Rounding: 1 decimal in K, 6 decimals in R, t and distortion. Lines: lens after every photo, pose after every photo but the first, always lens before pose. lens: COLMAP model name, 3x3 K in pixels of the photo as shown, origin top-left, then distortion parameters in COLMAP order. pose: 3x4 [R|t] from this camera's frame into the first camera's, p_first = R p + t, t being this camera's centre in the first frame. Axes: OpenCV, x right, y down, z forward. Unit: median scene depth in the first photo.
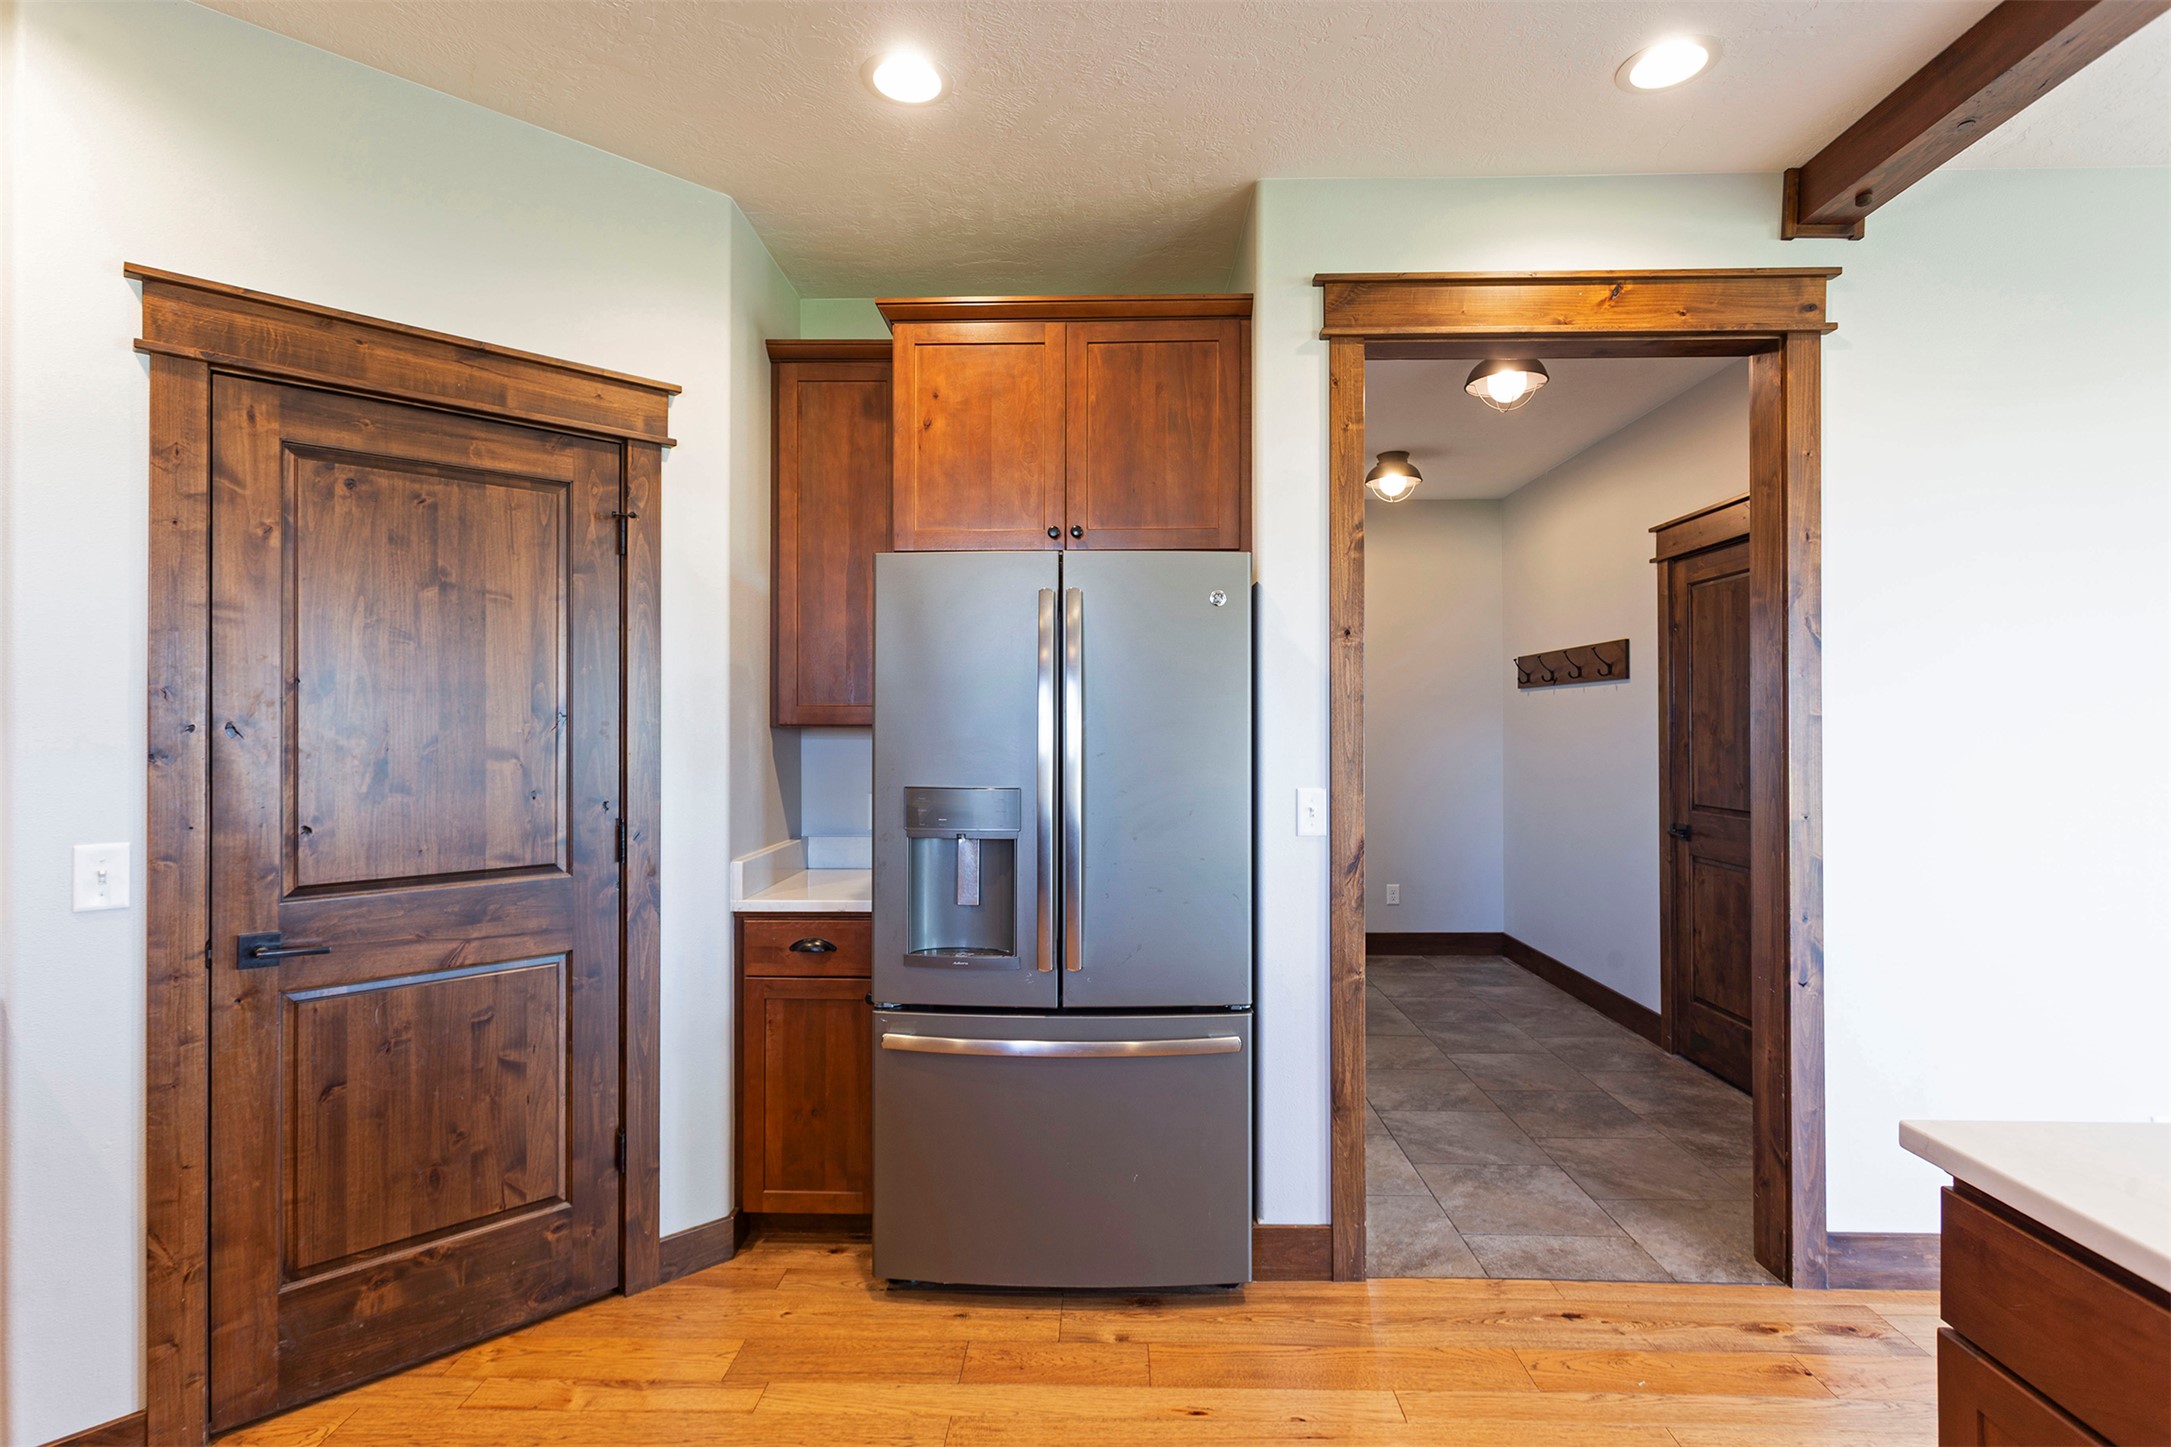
lens RADIAL K [[1060.3, 0, 1083.2], [0, 1060.3, 722.1], [0, 0, 1]] dist [0.004128, 0.000797]
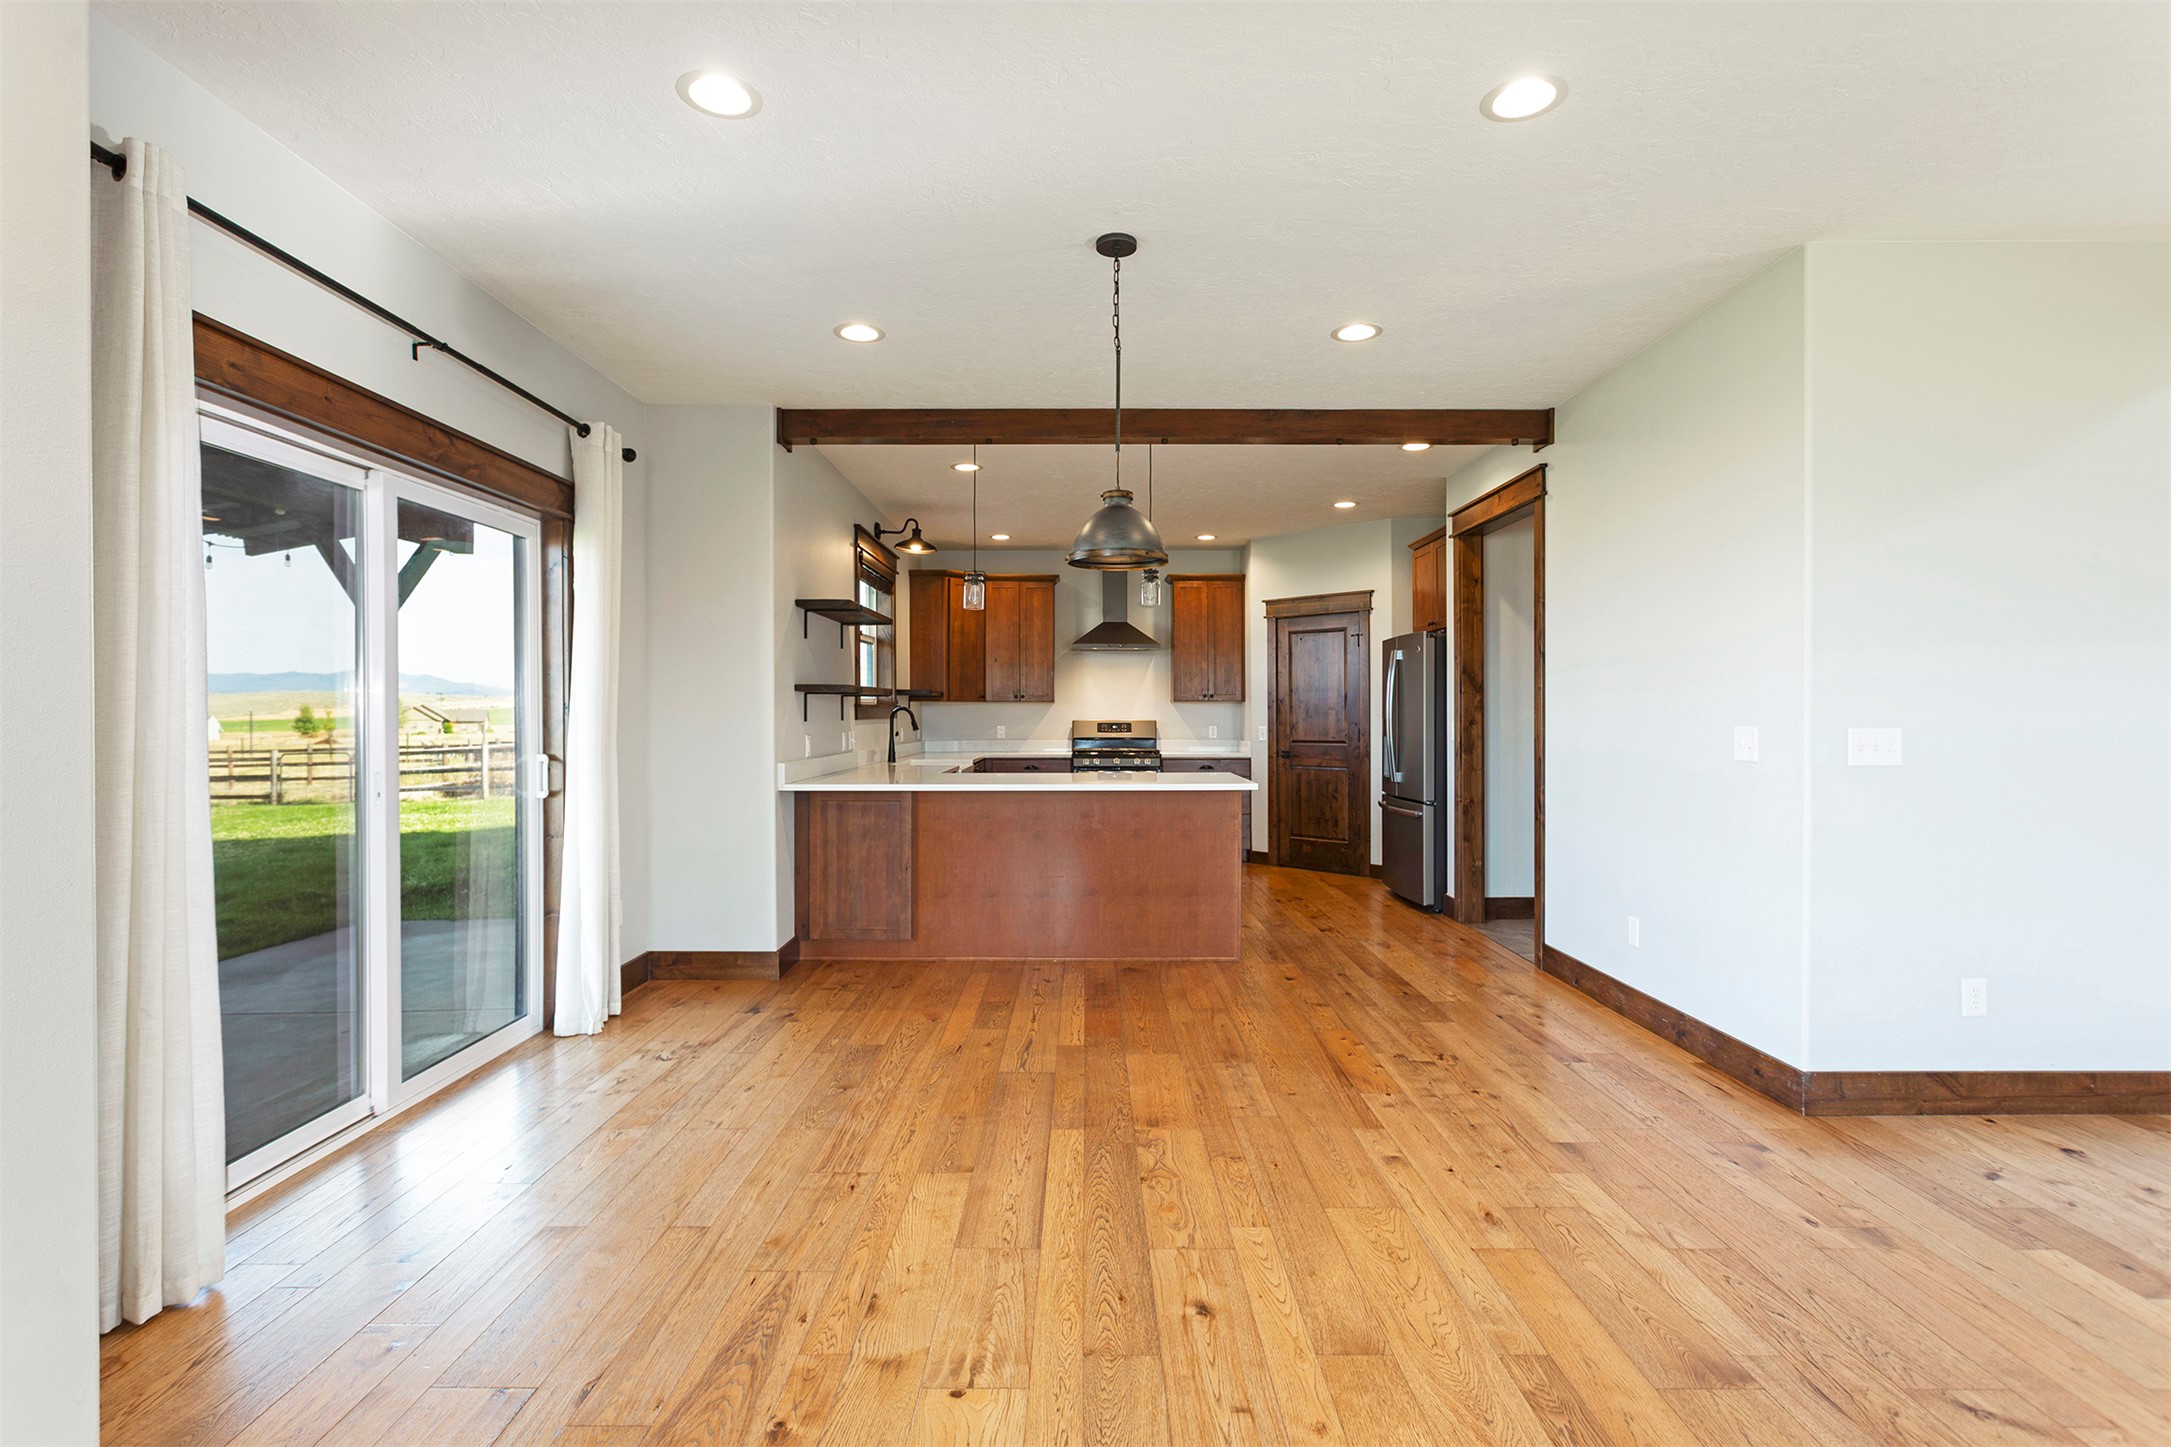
lens RADIAL K [[1060.3, 0, 1084.4], [0, 1060.3, 719.1], [0, 0, 1]] dist [0.004128, 0.000797]
pose [[0.038943, 0.009114, -0.999200, 3.022167], [0.003285, 0.999952, 0.009249, 0.032199], [0.999236, -0.003643, 0.038911, 0.042624]]
